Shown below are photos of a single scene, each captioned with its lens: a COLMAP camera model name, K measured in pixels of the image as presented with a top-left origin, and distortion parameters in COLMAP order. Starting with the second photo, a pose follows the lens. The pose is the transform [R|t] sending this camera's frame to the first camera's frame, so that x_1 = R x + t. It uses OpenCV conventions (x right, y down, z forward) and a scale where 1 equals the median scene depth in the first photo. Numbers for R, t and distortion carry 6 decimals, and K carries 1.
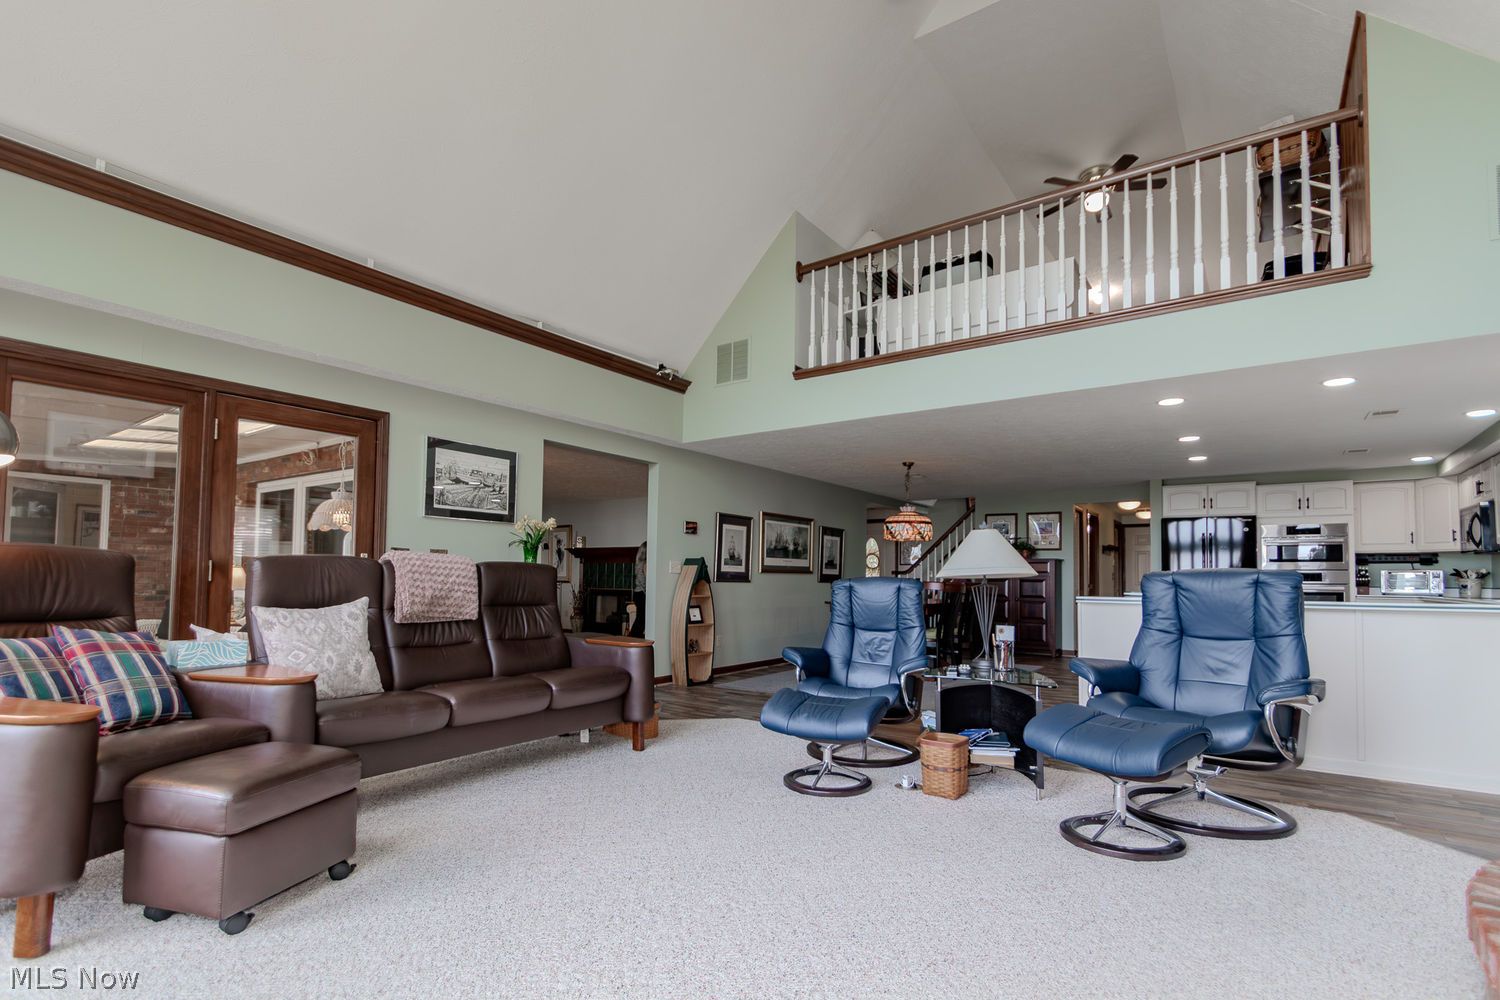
lens RADIAL K [[725.2, 0, 745.7], [0, 725.2, 545.6], [0, 0, 1]] dist [0.000051, -0.000200]
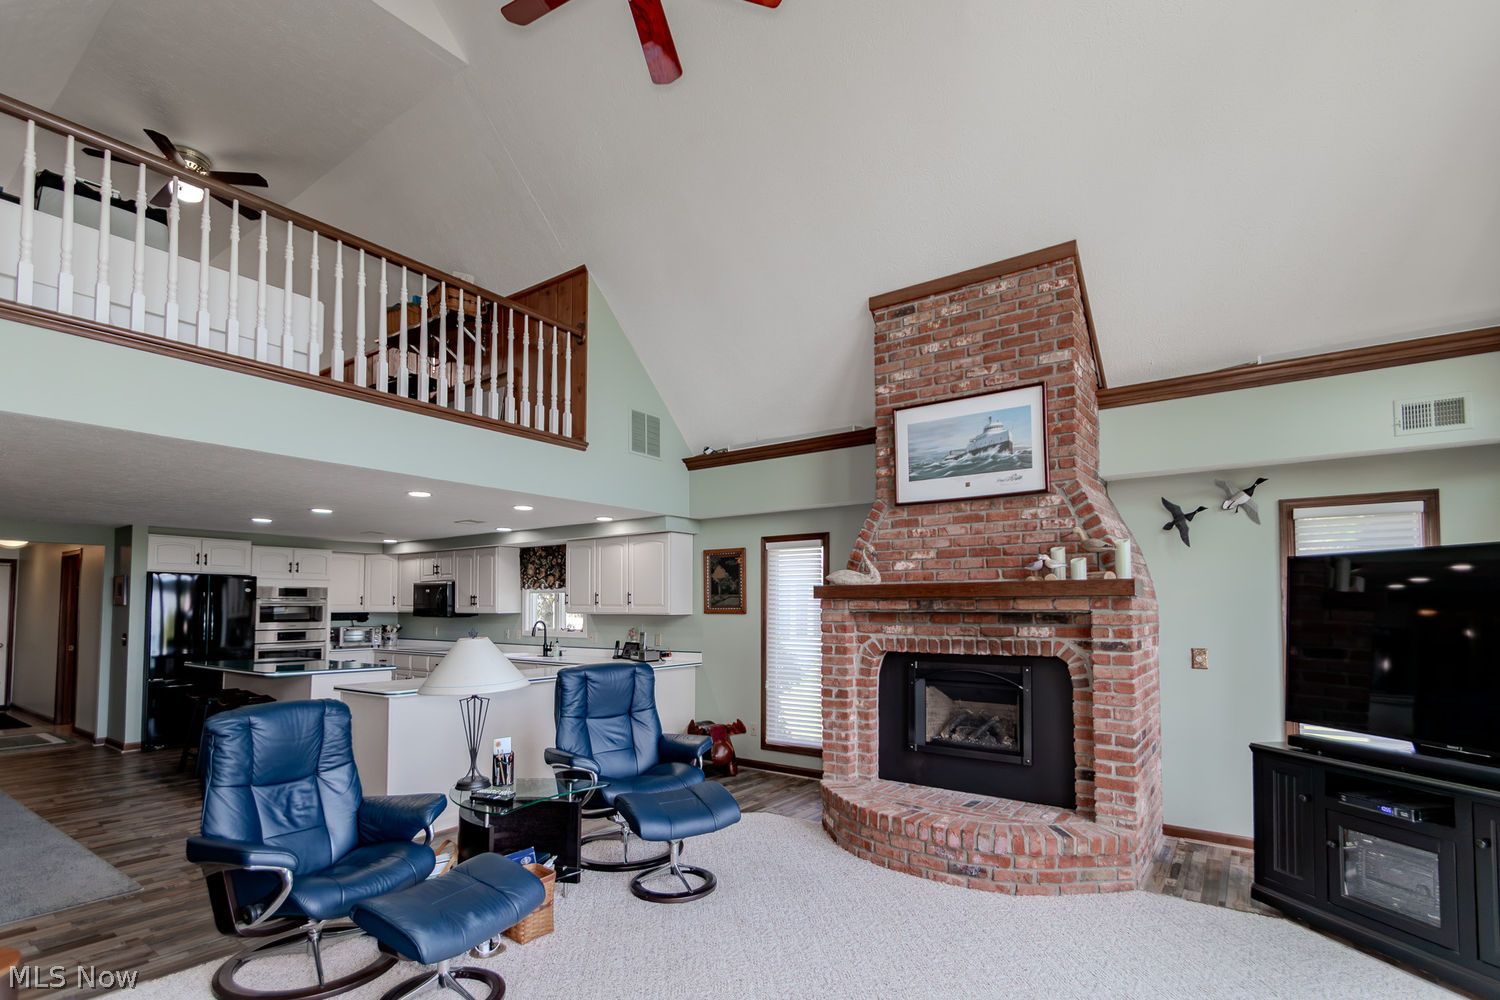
lens RADIAL K [[708.2, 0, 761.4], [0, 708.2, 584.0], [0, 0, 1]] dist [0.002444, -0.000547]
pose [[0.000110, 0.022394, 0.999749, -0.283074], [-0.045619, 0.998708, -0.022365, -0.042315], [-0.998959, -0.045606, 0.001132, 0.314668]]
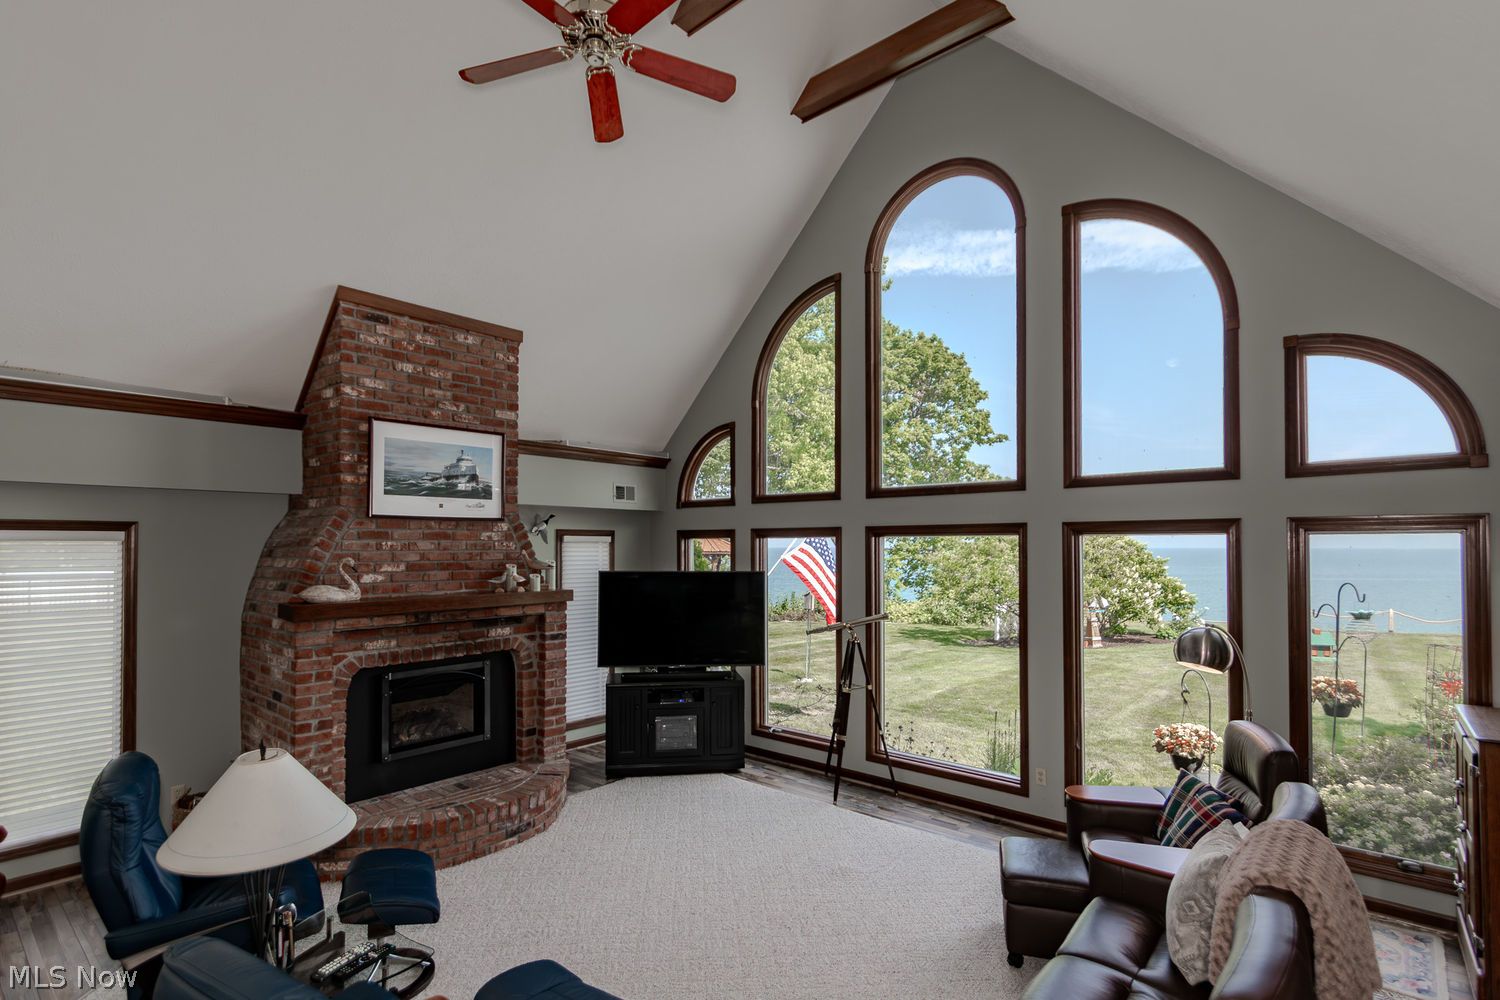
lens RADIAL K [[725.2, 0, 745.7], [0, 725.2, 545.6], [0, 0, 1]] dist [0.000051, -0.000200]
pose [[-0.995437, -0.010702, 0.094820, -0.048422], [-0.014917, 0.998926, -0.043862, -0.082498], [-0.094249, -0.045076, -0.994528, 0.770658]]
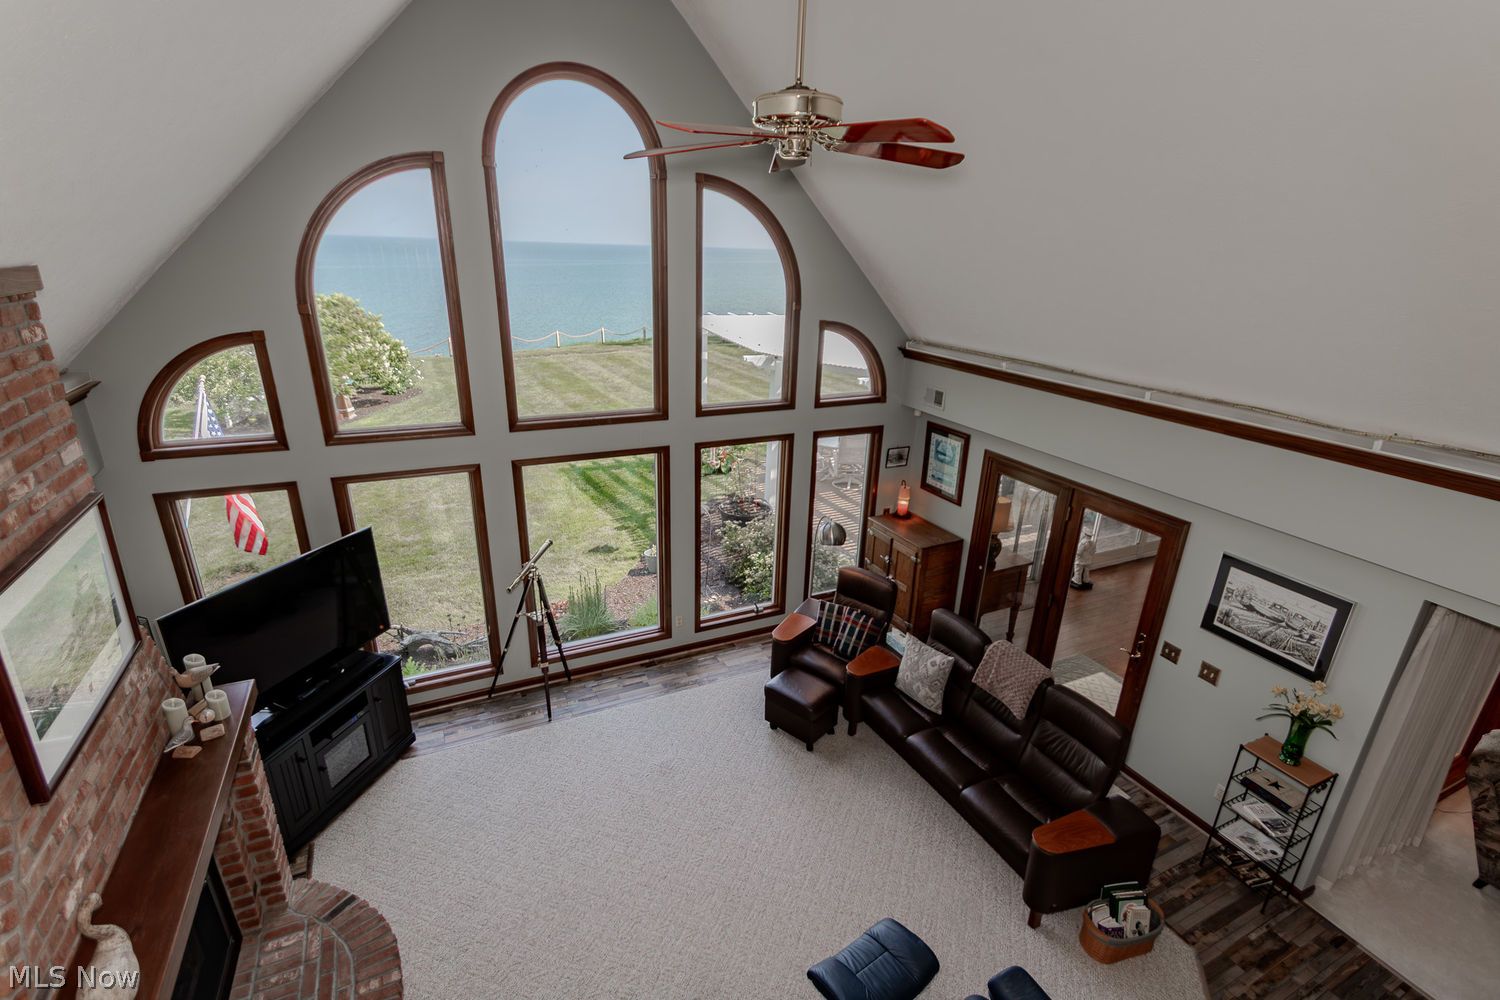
lens RADIAL K [[694.4, 0, 752.8], [0, 694.4, 511.1], [0, 0, 1]] dist [0.019109, -0.012503]
pose [[-0.480065, 0.279174, -0.831625, 0.376833], [-0.003162, 0.947452, 0.319882, -0.310630], [0.877227, 0.156194, -0.453956, 0.547464]]
